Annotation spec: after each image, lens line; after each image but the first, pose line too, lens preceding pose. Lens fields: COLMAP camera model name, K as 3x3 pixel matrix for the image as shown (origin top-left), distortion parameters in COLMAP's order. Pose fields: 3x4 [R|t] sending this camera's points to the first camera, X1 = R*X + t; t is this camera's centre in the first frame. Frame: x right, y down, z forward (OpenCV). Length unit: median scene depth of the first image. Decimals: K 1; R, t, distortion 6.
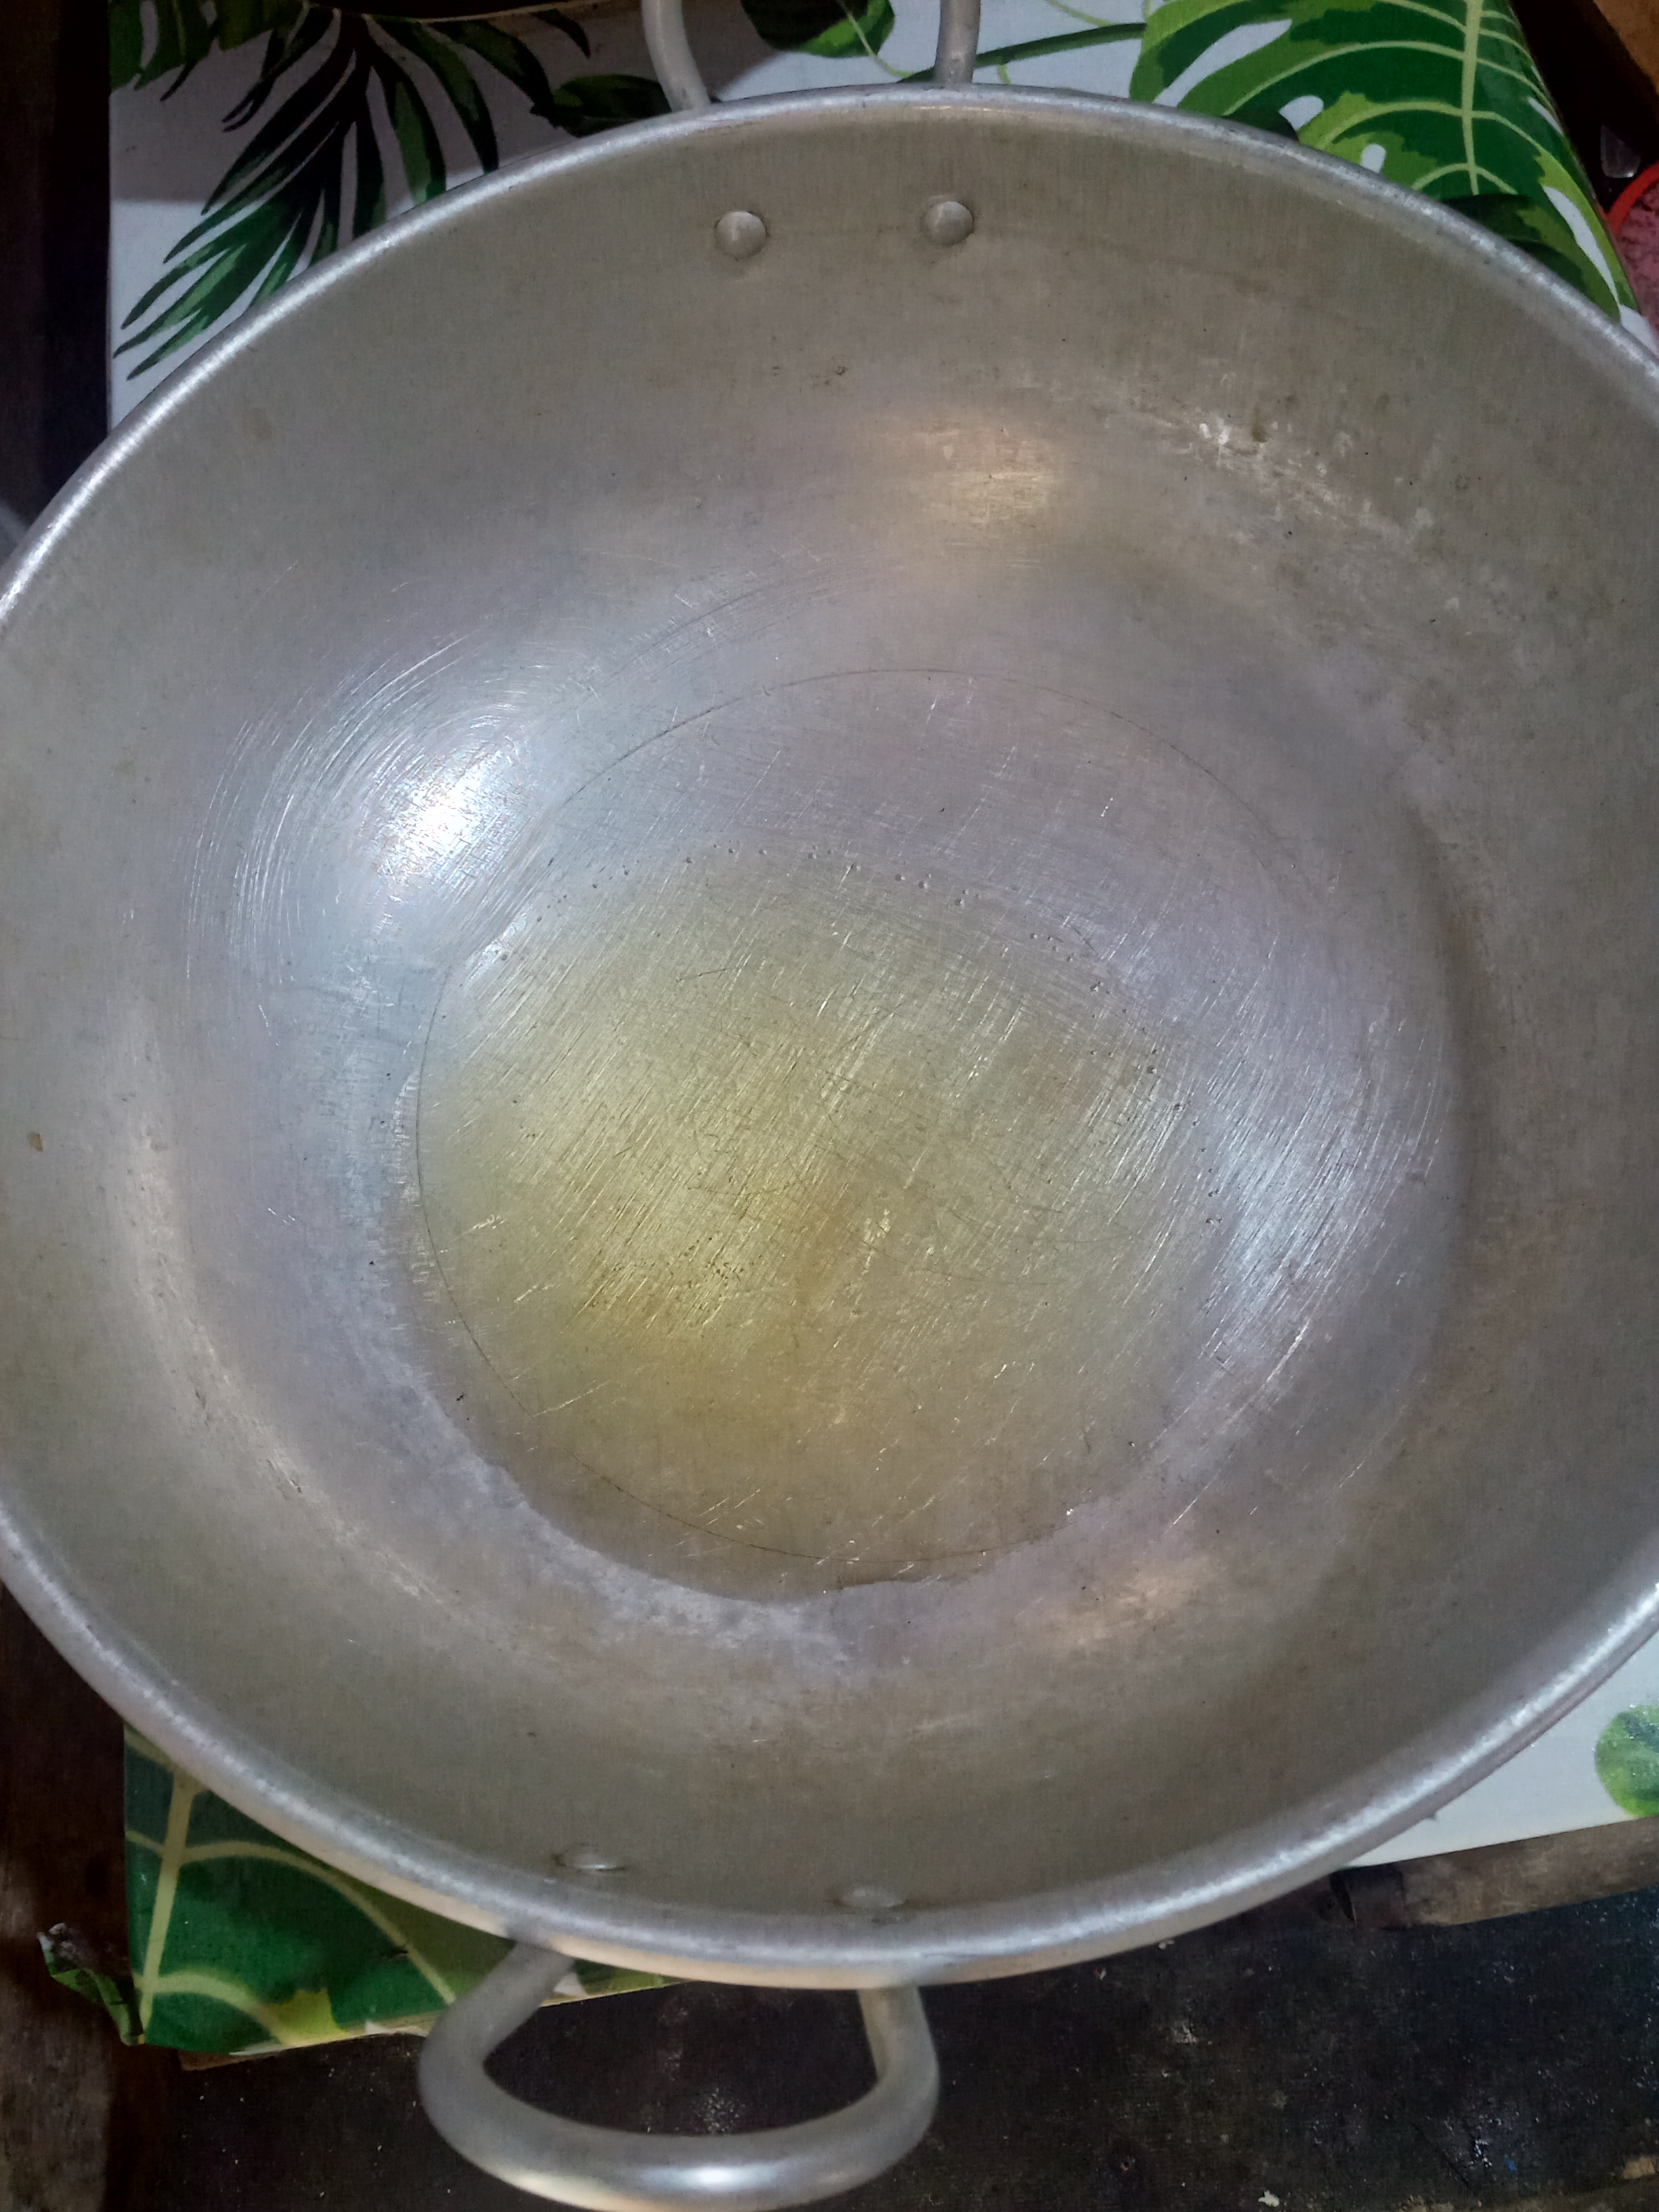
lens RADIAL K [[1941.4, 0, 840.3], [0, 1941.4, 1126.5], [0, 0, 1]] dist [-0.079464, 0.083287]
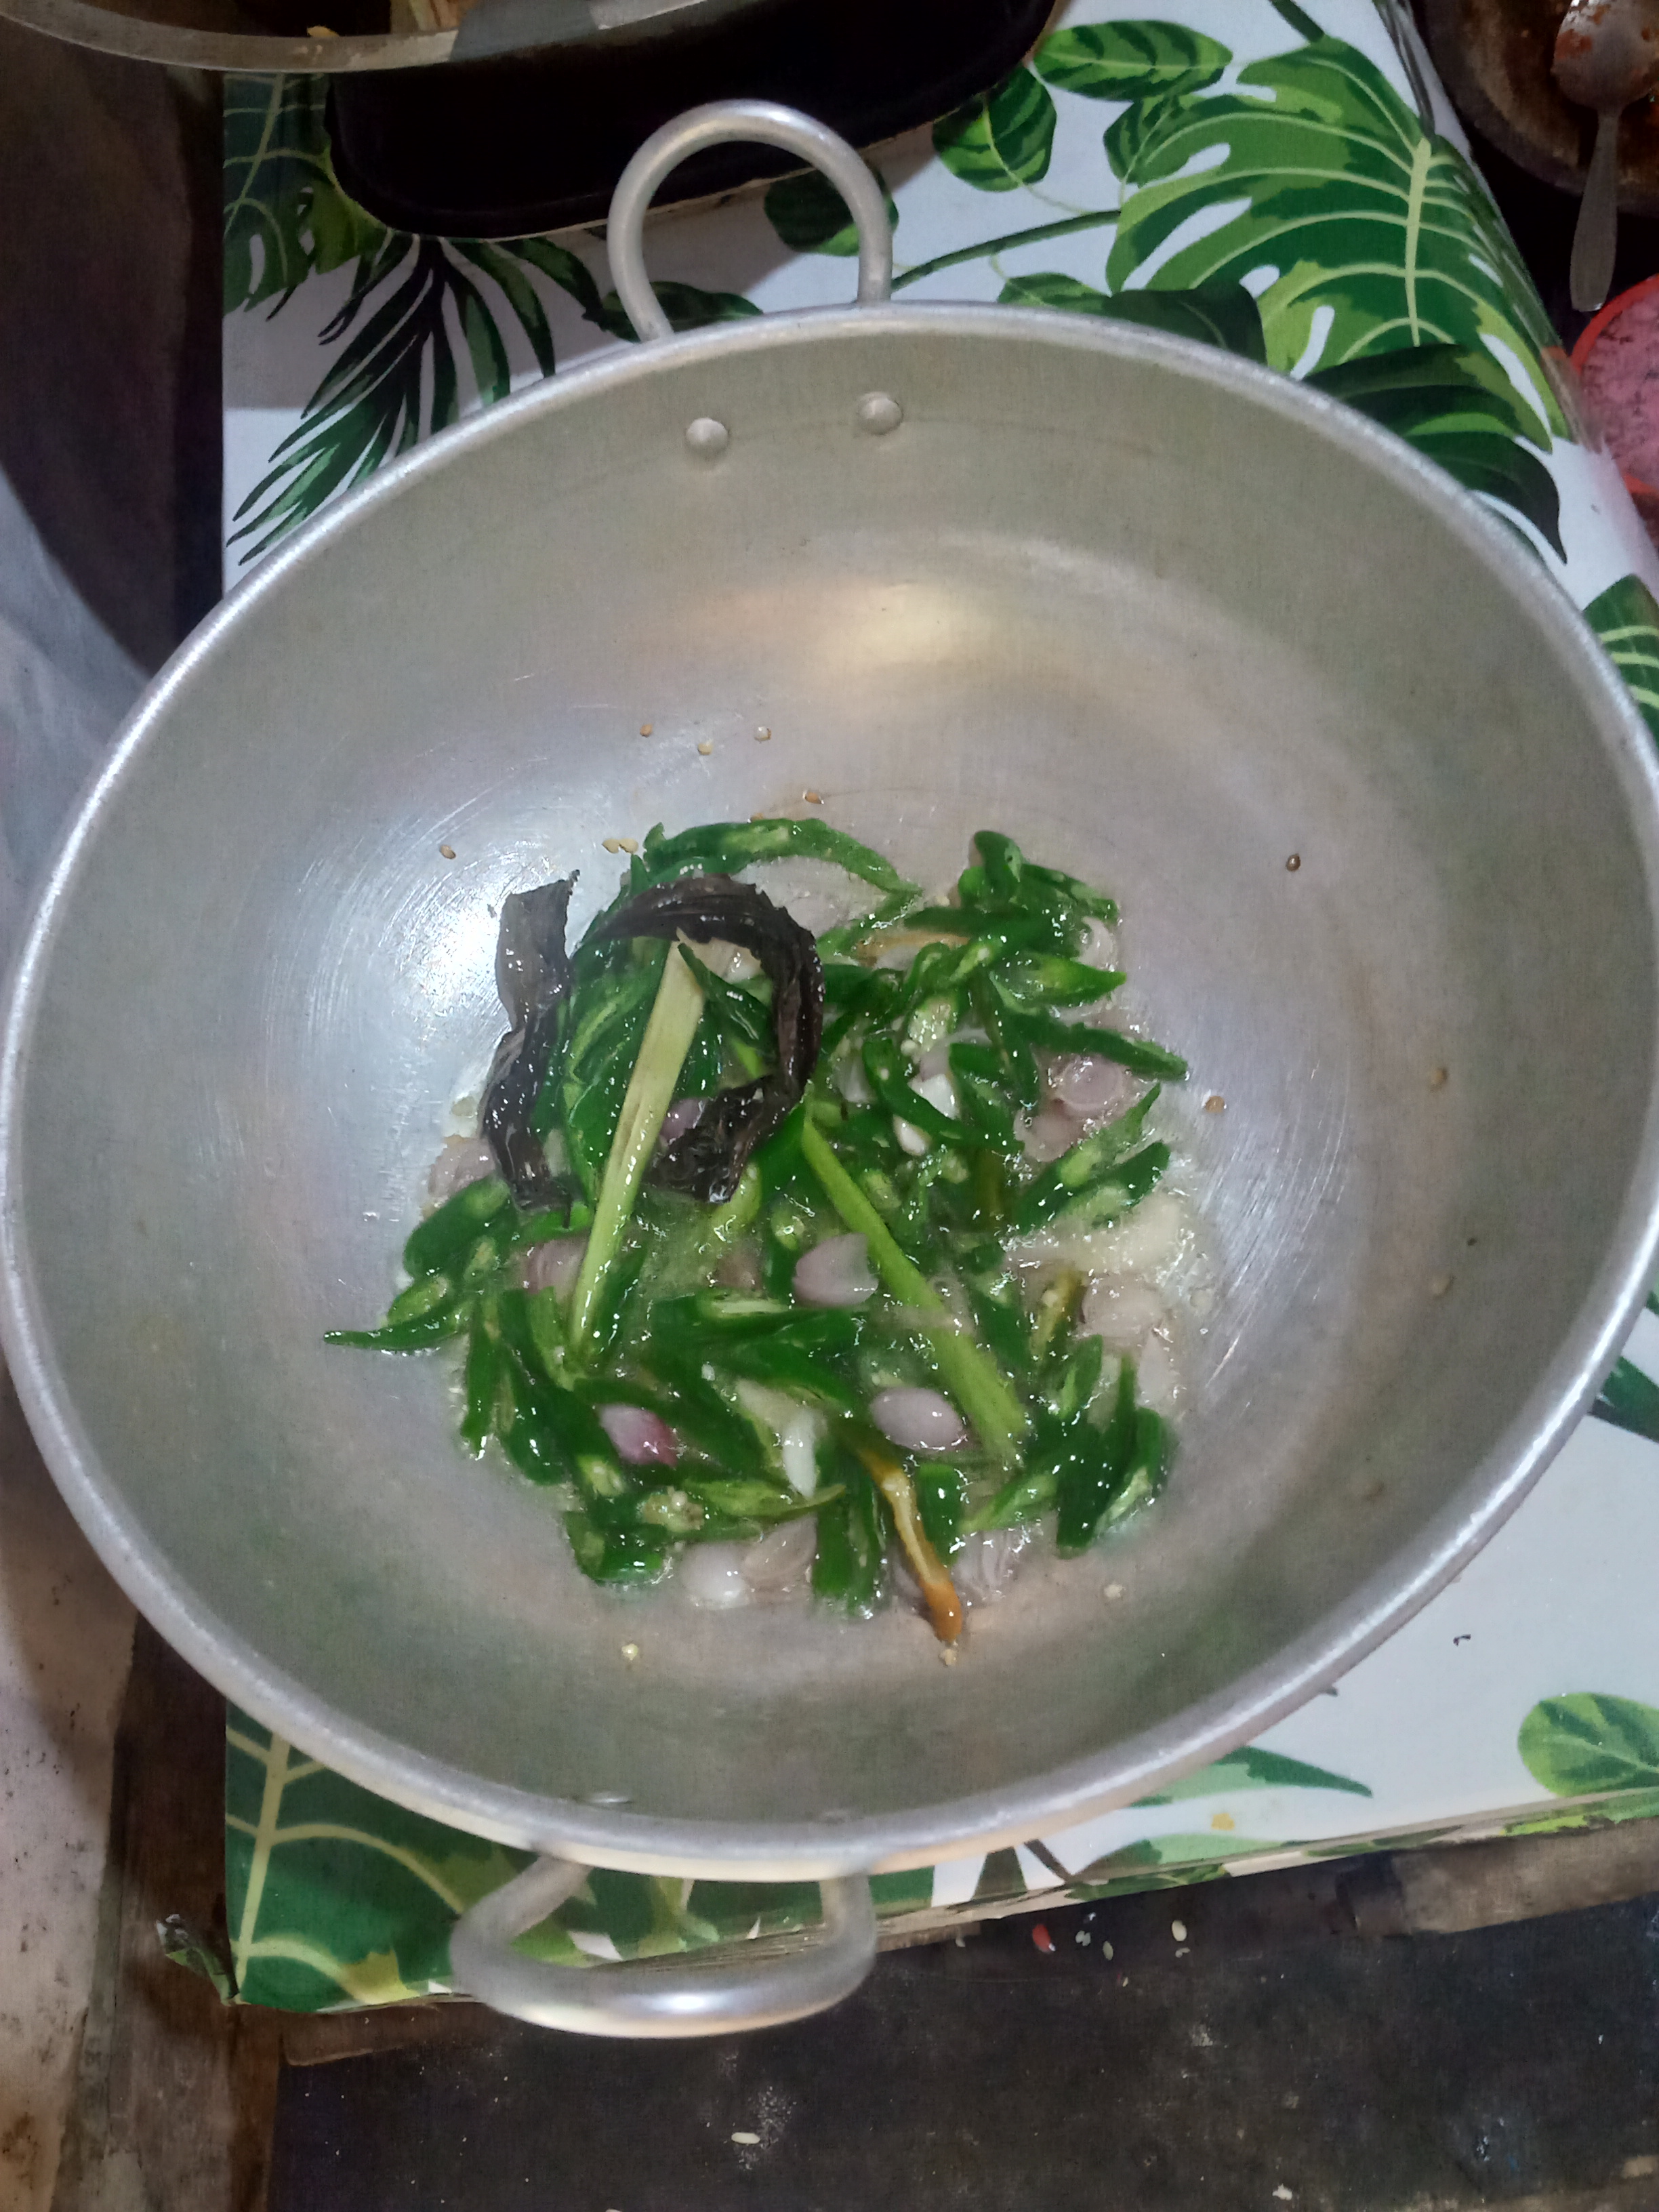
lens RADIAL K [[1876.0, 0, 829.5], [0, 1876.0, 1106.0], [0, 0, 1]] dist [0.092200, -0.191201]
pose [[0.997159, -0.027814, -0.070008, 0.052655], [0.023389, 0.997724, -0.063251, 0.014170], [0.071608, 0.061434, 0.995539, -0.090702]]
